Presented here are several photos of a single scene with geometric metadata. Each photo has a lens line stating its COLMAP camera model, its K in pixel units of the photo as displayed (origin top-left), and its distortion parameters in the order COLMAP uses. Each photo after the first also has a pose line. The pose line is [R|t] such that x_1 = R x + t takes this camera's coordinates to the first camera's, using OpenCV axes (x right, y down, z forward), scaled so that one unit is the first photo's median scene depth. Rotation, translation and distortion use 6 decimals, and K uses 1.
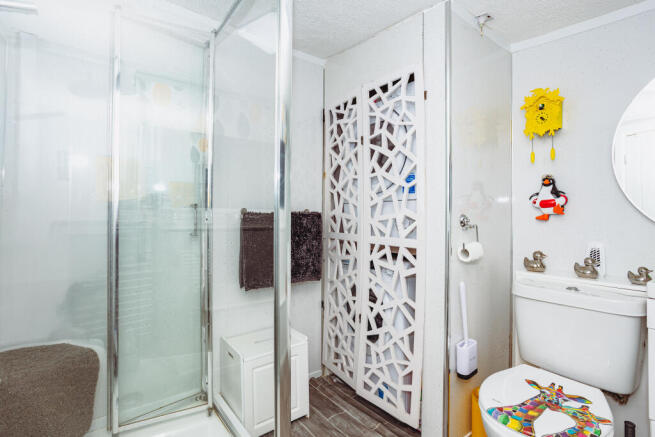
lens RADIAL K [[316.7, 0, 326.2], [0, 316.7, 223.5], [0, 0, 1]] dist [-0.004358, -0.000004]
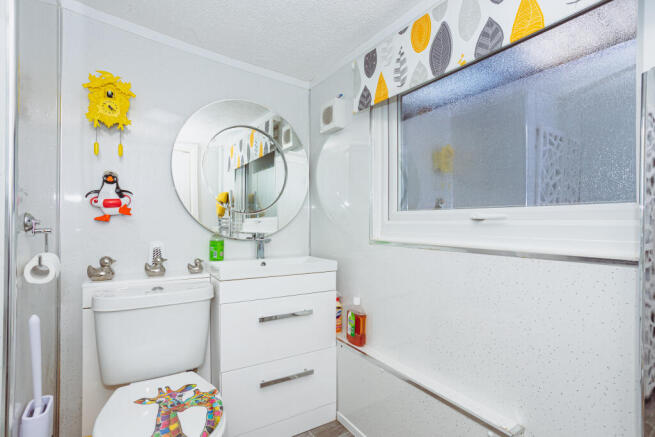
lens RADIAL K [[316.7, 0, 326.2], [0, 316.7, 223.5], [0, 0, 1]] dist [-0.004358, -0.000004]
pose [[0.056939, -0.008304, 0.998343, -0.177765], [0.012796, 0.999889, 0.007587, -0.003464], [-0.998296, 0.012342, 0.057039, 0.339541]]
